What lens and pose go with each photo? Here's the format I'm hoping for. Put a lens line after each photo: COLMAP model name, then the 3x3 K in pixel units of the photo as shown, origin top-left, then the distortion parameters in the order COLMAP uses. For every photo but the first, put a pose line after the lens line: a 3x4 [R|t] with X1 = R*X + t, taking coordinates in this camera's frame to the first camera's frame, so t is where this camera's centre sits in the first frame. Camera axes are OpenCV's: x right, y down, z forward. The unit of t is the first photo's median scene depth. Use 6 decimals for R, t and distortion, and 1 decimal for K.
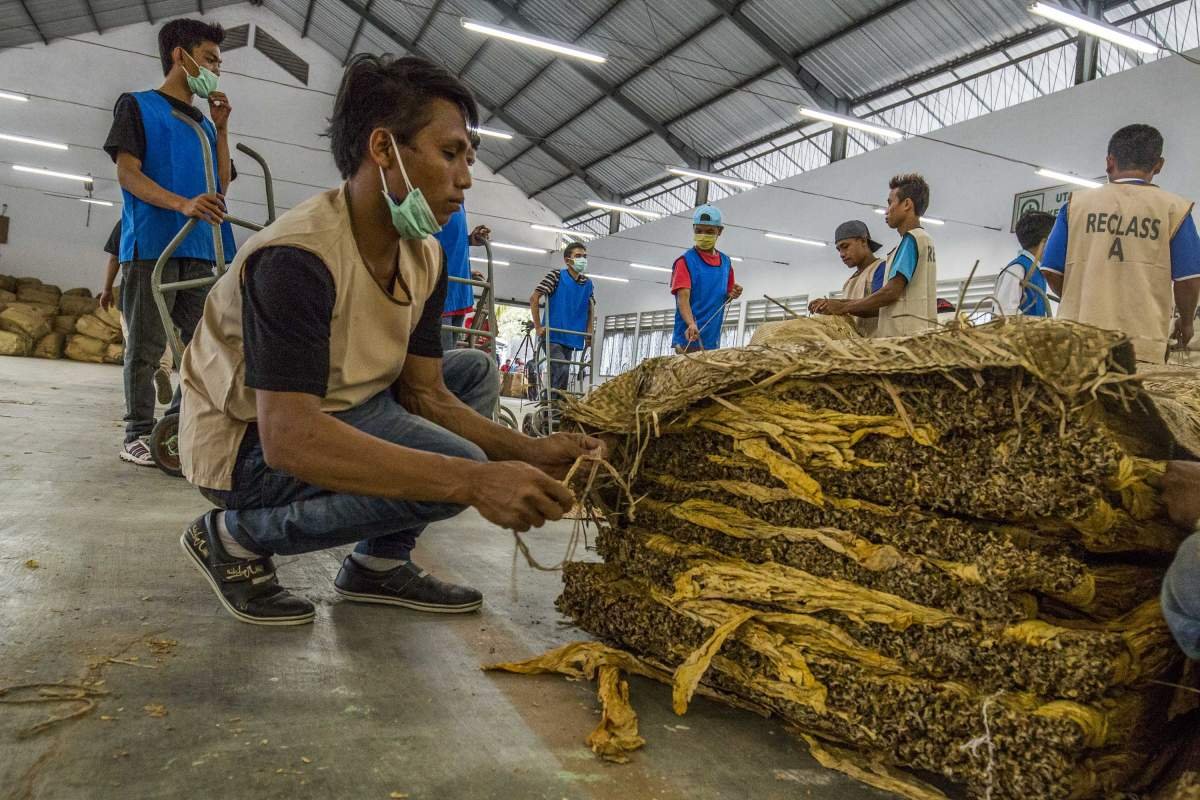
lens RADIAL K [[856.4, 0, 592.9], [0, 856.4, 399.0], [0, 0, 1]] dist [-0.034048, -0.003441]
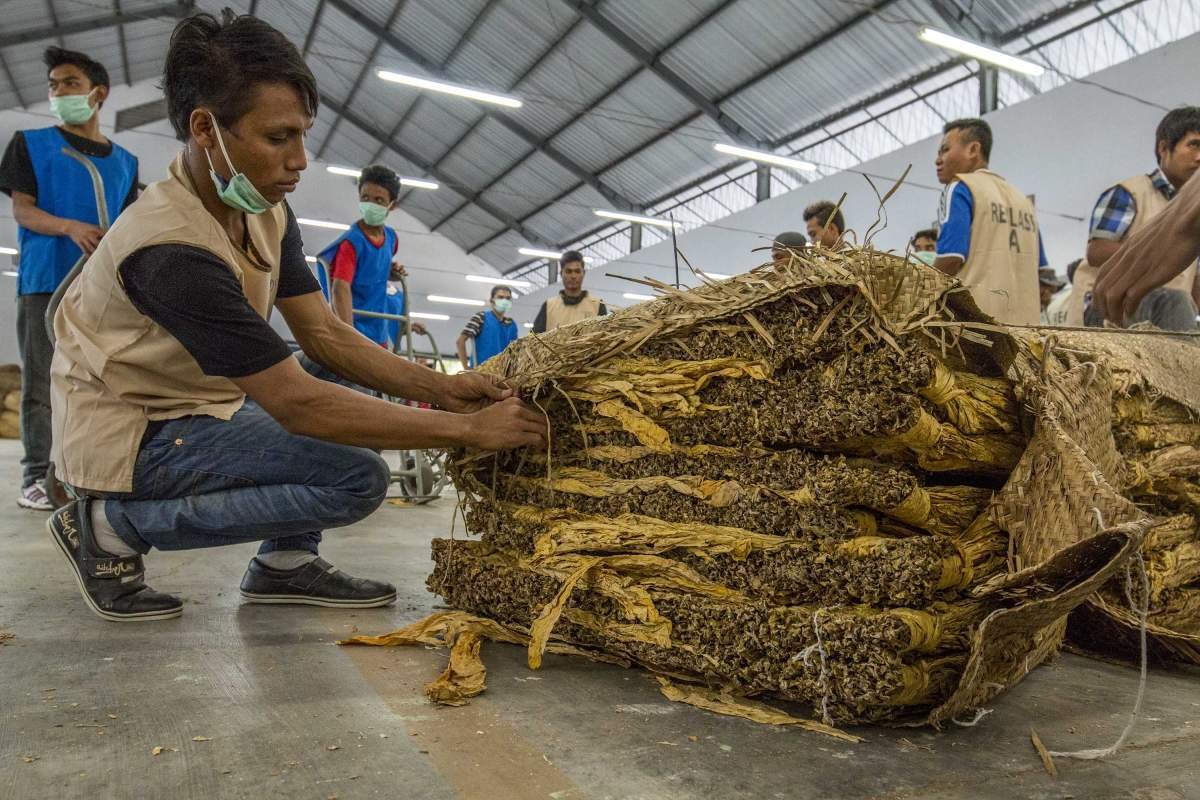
lens RADIAL K [[853.3, 0, 597.2], [0, 853.3, 400.4], [0, 0, 1]] dist [-0.030046, -0.007332]
pose [[0.996723, -0.059452, 0.054844, 0.131672], [0.062942, 0.995946, -0.064262, 0.124550], [-0.050801, 0.067503, 0.996425, 0.002050]]
